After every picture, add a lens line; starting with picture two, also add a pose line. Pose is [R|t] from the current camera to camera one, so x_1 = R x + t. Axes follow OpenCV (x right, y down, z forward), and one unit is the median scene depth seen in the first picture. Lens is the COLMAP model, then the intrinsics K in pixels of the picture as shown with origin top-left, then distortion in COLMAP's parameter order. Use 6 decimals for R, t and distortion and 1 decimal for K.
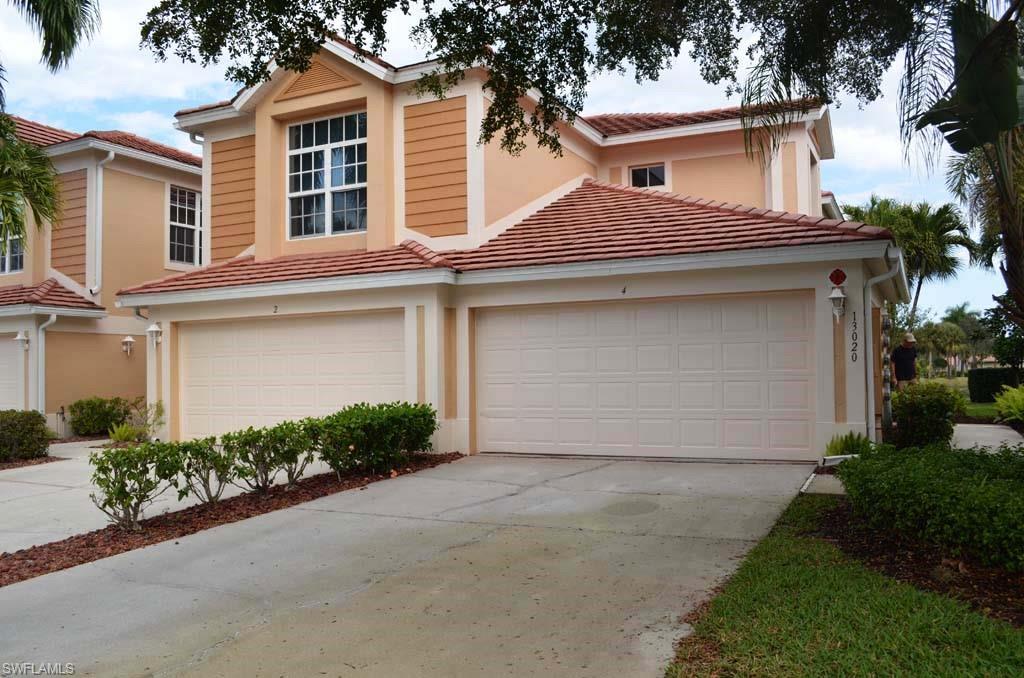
lens RADIAL K [[859.1, 0, 513.8], [0, 859.1, 354.5], [0, 0, 1]] dist [-0.077793, -0.001862]
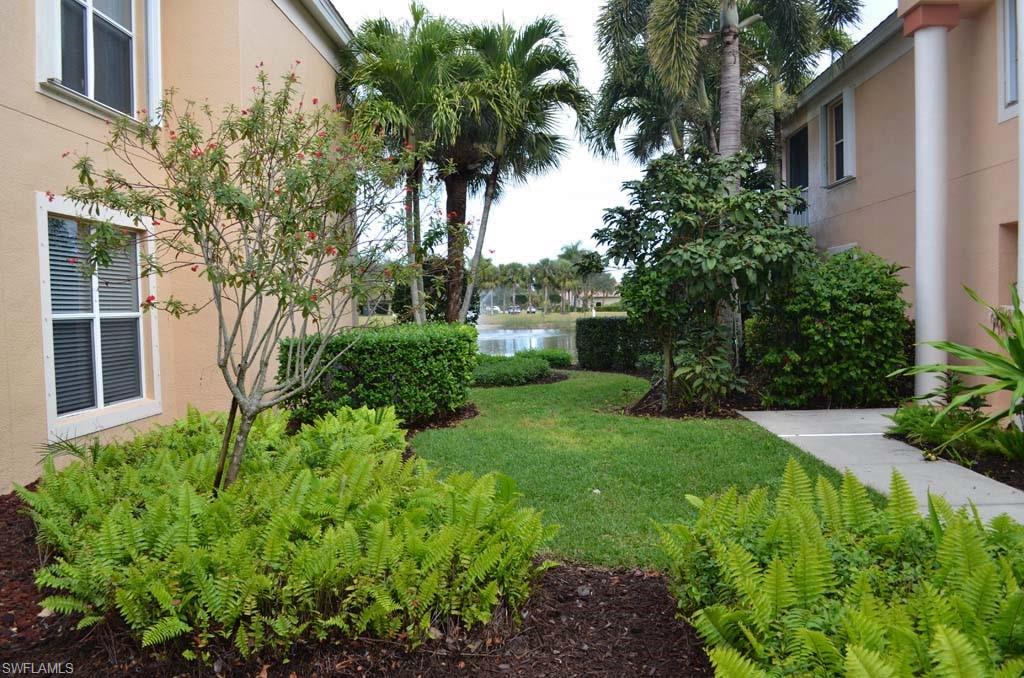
lens RADIAL K [[808.7, 0, 513.4], [0, 808.7, 353.6], [0, 0, 1]] dist [-0.080950, -0.000828]
pose [[0.915885, -0.025173, 0.400652, 0.641957], [-0.007763, 0.996735, 0.080370, -0.016779], [-0.401367, -0.076720, 0.912699, 1.166700]]
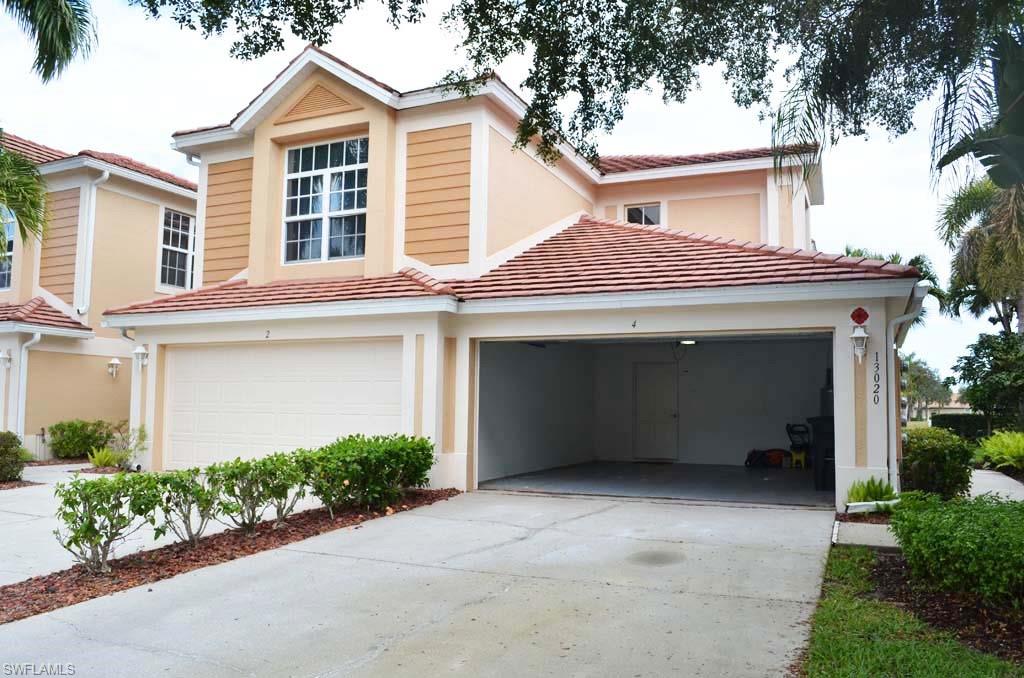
lens RADIAL K [[808.7, 0, 513.4], [0, 808.7, 353.6], [0, 0, 1]] dist [-0.080950, -0.000828]
pose [[0.999060, 0.029014, 0.032214, -0.033092], [-0.027529, 0.998579, -0.045621, 0.003179], [-0.033492, 0.044691, 0.998439, 0.094721]]
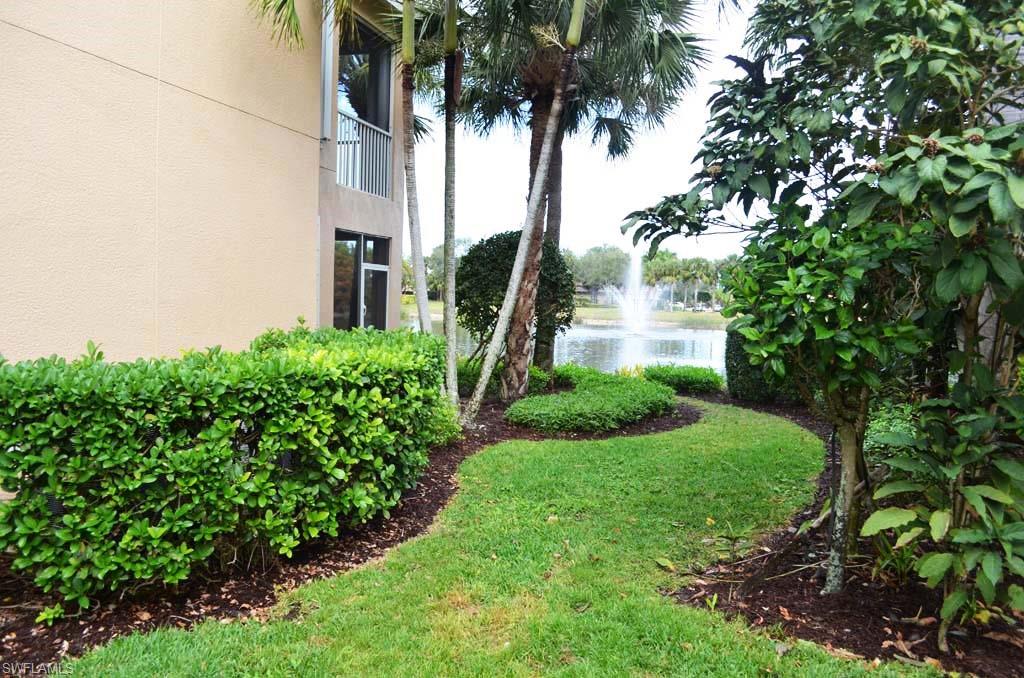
lens RADIAL K [[808.7, 0, 513.4], [0, 808.7, 353.6], [0, 0, 1]] dist [-0.080950, -0.000828]
pose [[0.982677, 0.031360, 0.182655, 0.930597], [-0.049597, 0.994131, 0.096147, -0.013182], [-0.178568, -0.103540, 0.978465, 1.581448]]
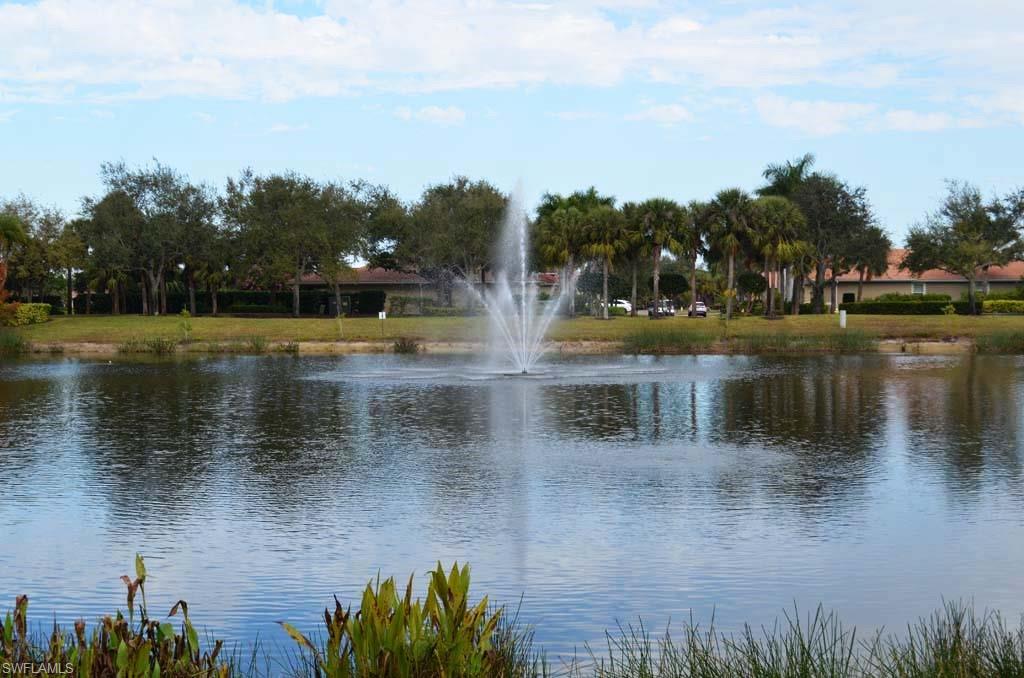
lens RADIAL K [[1530.1, 0, 512.0], [0, 1530.1, 339.0], [0, 0, 1]] dist [-0.024630, -0.001626]
pose [[0.951495, 0.001724, 0.307659, 1.366457], [-0.017251, 0.998710, 0.047754, 0.032588], [-0.307180, -0.050745, 0.950297, 2.673133]]
